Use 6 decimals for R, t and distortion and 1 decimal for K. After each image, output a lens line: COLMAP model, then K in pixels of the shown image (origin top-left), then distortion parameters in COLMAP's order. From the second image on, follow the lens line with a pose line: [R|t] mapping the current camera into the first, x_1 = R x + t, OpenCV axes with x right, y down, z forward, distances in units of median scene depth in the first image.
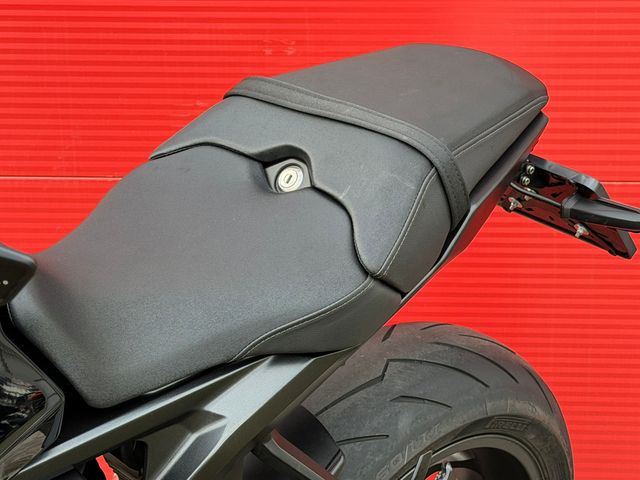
lens RADIAL K [[1549.9, 0, 323.4], [0, 1549.9, 242.8], [0, 0, 1]] dist [0.150466, 0.000000]
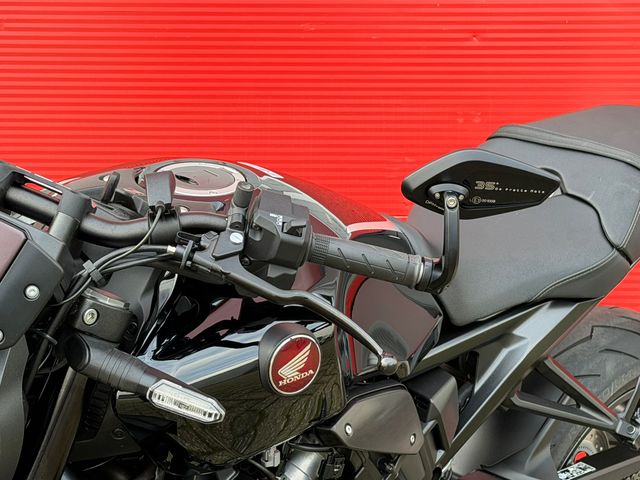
lens RADIAL K [[1549.9, 0, 318.0], [0, 1549.9, 237.6], [0, 0, 1]] dist [0.150466, 0.000000]
pose [[0.999717, -0.002294, 0.023664, -0.274275], [0.004168, 0.996832, -0.079421, 0.121163], [-0.023407, 0.079497, 0.996560, -0.472038]]
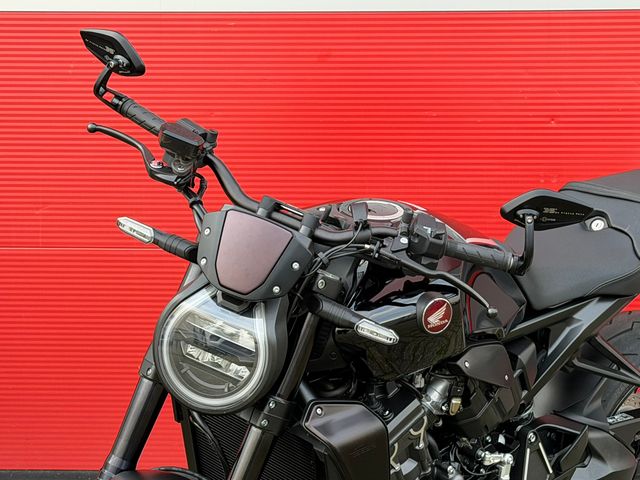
lens RADIAL K [[1549.9, 0, 322.7], [0, 1549.9, 244.1], [0, 0, 1]] dist [0.150466, 0.000000]
pose [[0.999420, 0.002747, -0.033940, -0.335233], [-0.006904, 0.992385, -0.122984, 0.259113], [0.033344, 0.123147, 0.991828, -1.193367]]
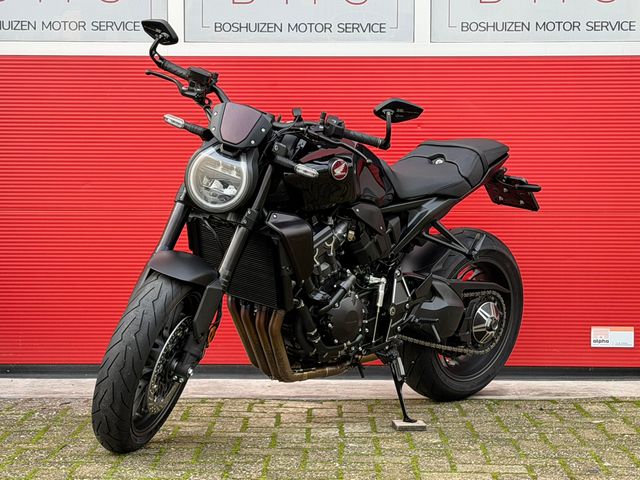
lens RADIAL K [[1549.9, 0, 322.2], [0, 1549.9, 238.9], [0, 0, 1]] dist [0.150466, 0.000000]
pose [[0.999934, 0.003614, 0.010873, -0.335059], [-0.000593, 0.963996, -0.265918, 1.105050], [-0.011442, 0.265894, 0.963934, -2.469007]]
